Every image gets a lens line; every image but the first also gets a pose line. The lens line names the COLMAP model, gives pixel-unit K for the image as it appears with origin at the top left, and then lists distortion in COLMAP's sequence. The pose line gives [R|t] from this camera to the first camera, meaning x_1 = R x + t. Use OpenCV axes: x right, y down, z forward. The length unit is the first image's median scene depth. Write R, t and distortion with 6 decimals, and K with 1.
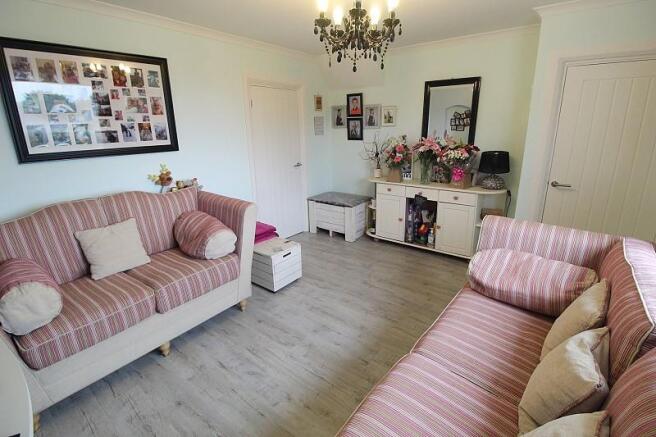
lens RADIAL K [[305.2, 0, 331.6], [0, 305.2, 205.1], [0, 0, 1]] dist [0.000817, -0.015041]
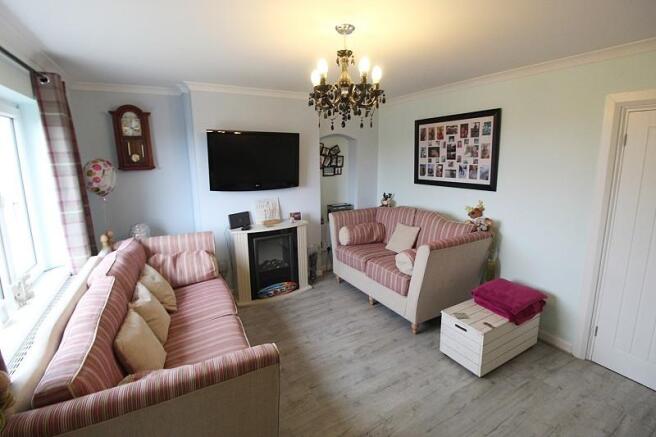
lens RADIAL K [[305.2, 0, 331.6], [0, 305.2, 205.1], [0, 0, 1]] dist [0.000817, -0.015041]
pose [[-0.389420, 0.163121, -0.906501, 0.787099], [-0.223492, 0.938045, 0.264807, -0.331261], [0.893534, 0.305717, -0.328837, 0.987626]]
